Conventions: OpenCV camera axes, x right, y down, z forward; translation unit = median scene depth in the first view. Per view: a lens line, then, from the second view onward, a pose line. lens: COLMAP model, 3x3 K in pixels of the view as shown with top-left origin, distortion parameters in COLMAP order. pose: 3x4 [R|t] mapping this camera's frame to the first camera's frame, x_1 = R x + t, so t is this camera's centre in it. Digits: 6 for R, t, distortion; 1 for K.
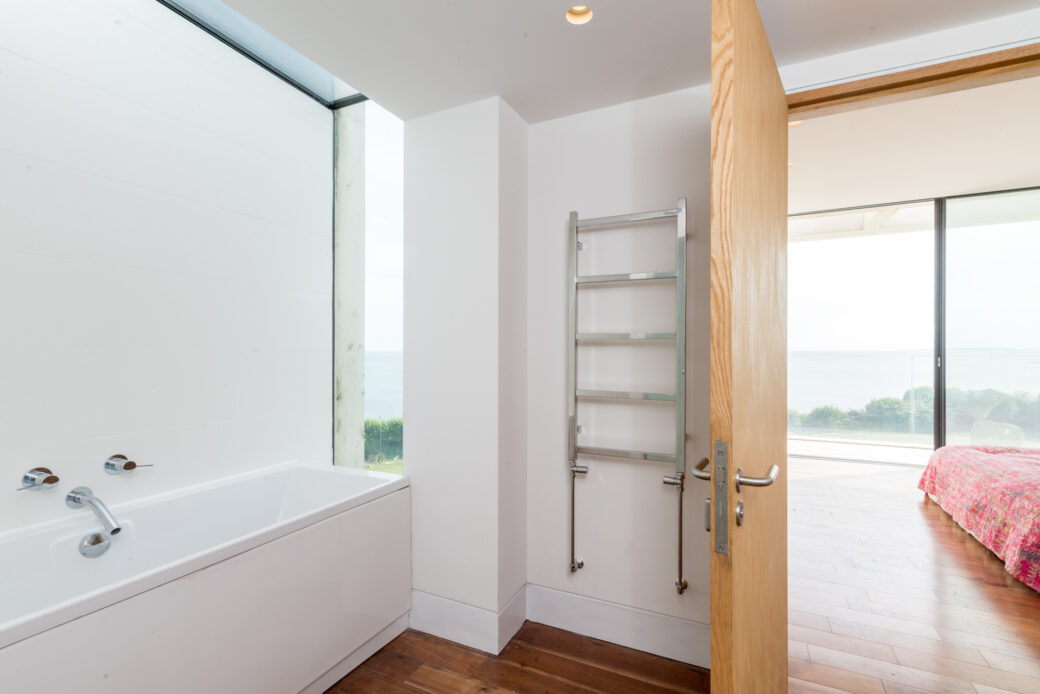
lens RADIAL K [[480.1, 0, 515.8], [0, 480.1, 348.8], [0, 0, 1]] dist [0.005224, 0.001347]
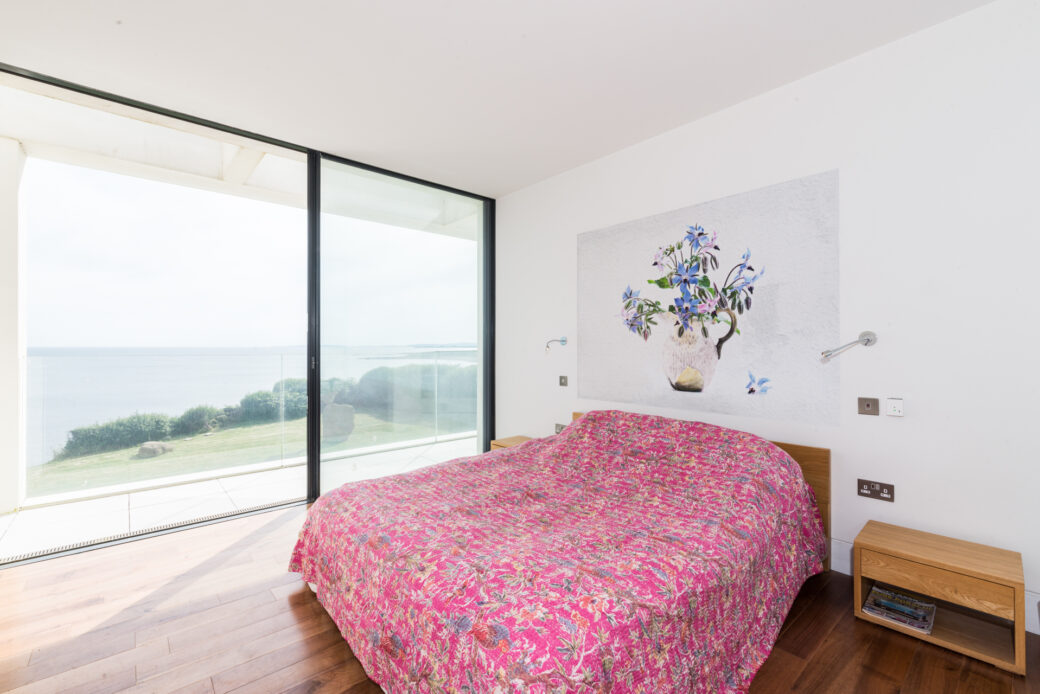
lens RADIAL K [[452.8, 0, 525.3], [0, 452.8, 344.9], [0, 0, 1]] dist [-0.000990, -0.000005]
pose [[0.376859, -0.000514, 0.926271, 0.441037], [-0.002023, 0.999997, 0.001378, -0.005390], [-0.926269, -0.002393, 0.376857, 0.546796]]
